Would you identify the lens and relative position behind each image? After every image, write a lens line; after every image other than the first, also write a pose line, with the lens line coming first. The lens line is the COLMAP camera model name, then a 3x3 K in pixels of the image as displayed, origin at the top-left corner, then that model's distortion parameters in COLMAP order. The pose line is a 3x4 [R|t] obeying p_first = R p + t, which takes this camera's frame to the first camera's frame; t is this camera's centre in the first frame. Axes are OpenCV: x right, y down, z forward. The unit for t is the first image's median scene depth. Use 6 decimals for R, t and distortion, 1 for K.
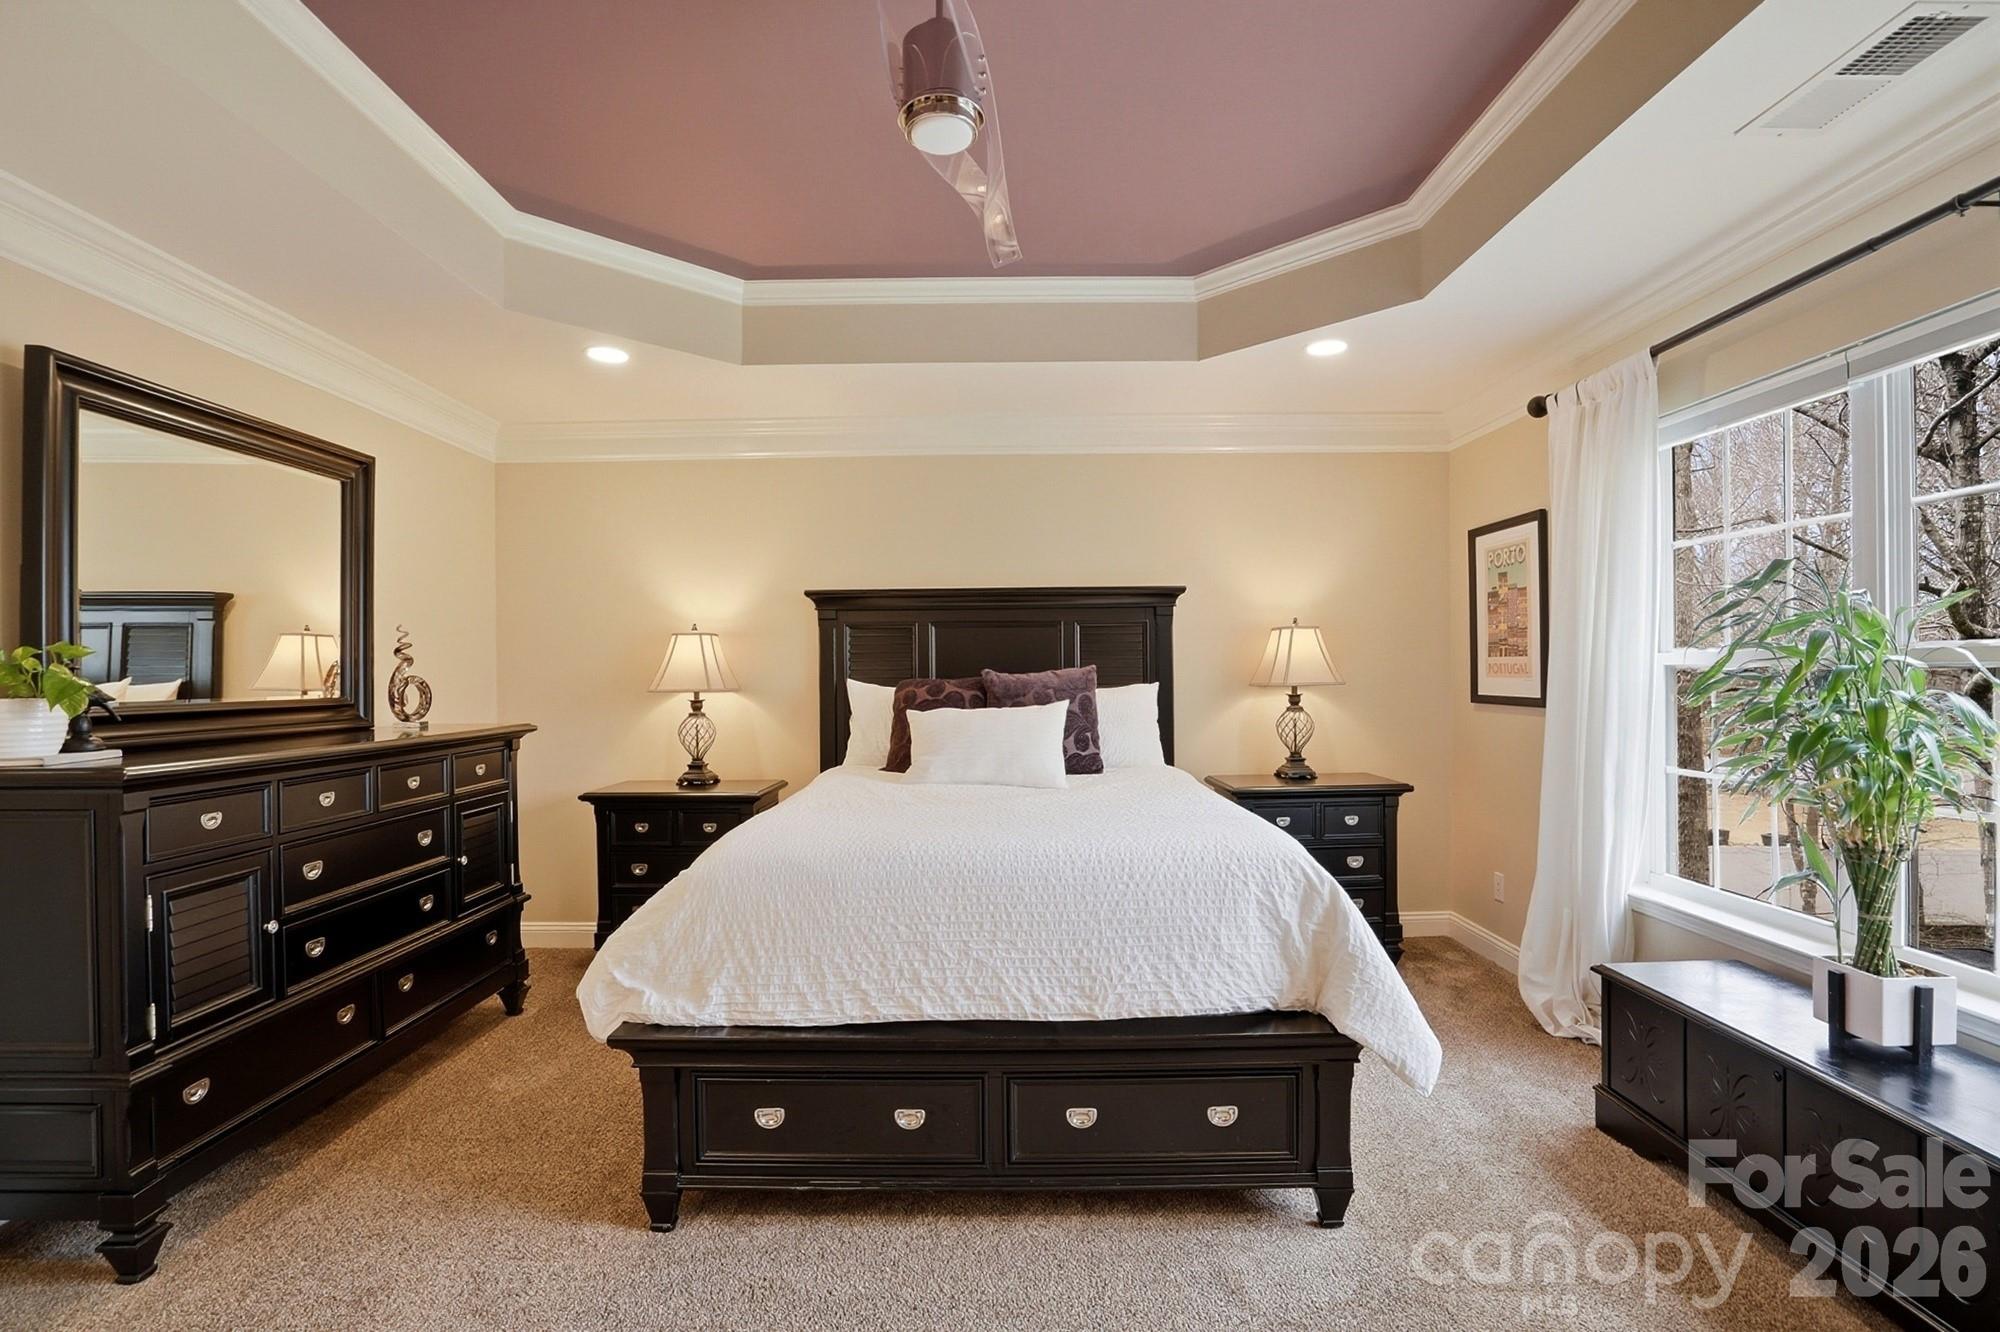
lens RADIAL K [[926.2, 0, 996.6], [0, 926.2, 681.9], [0, 0, 1]] dist [-0.061526, 0.024994]
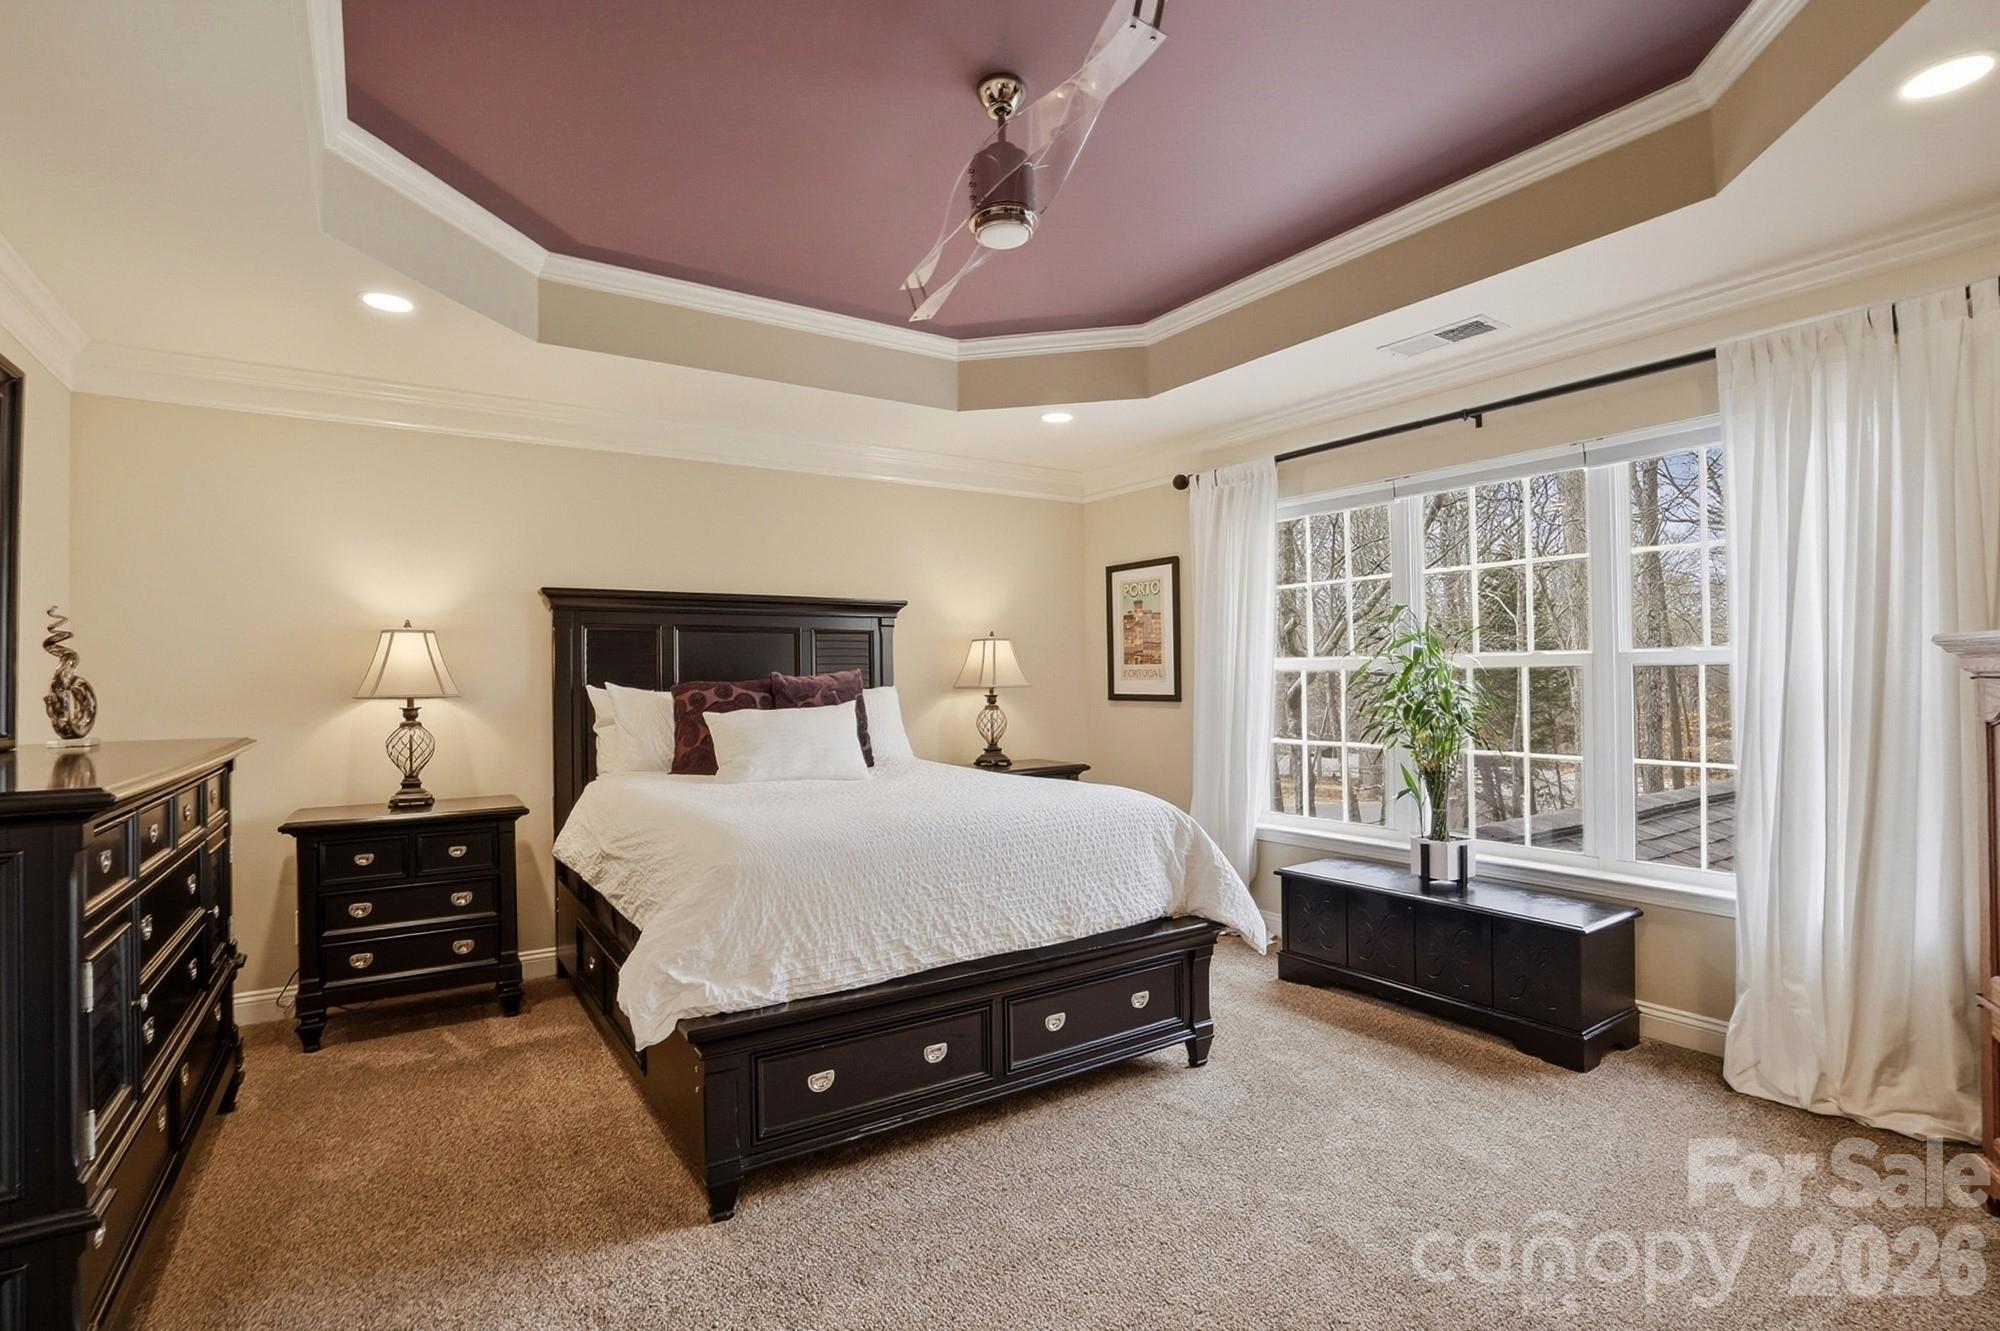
lens RADIAL K [[926.2, 0, 996.6], [0, 926.2, 681.4], [0, 0, 1]] dist [-0.061526, 0.024994]
pose [[0.836851, -0.002089, 0.547427, -0.484200], [0.009855, 0.999888, -0.011250, 0.014369], [-0.547342, 0.014809, 0.836778, -0.018114]]
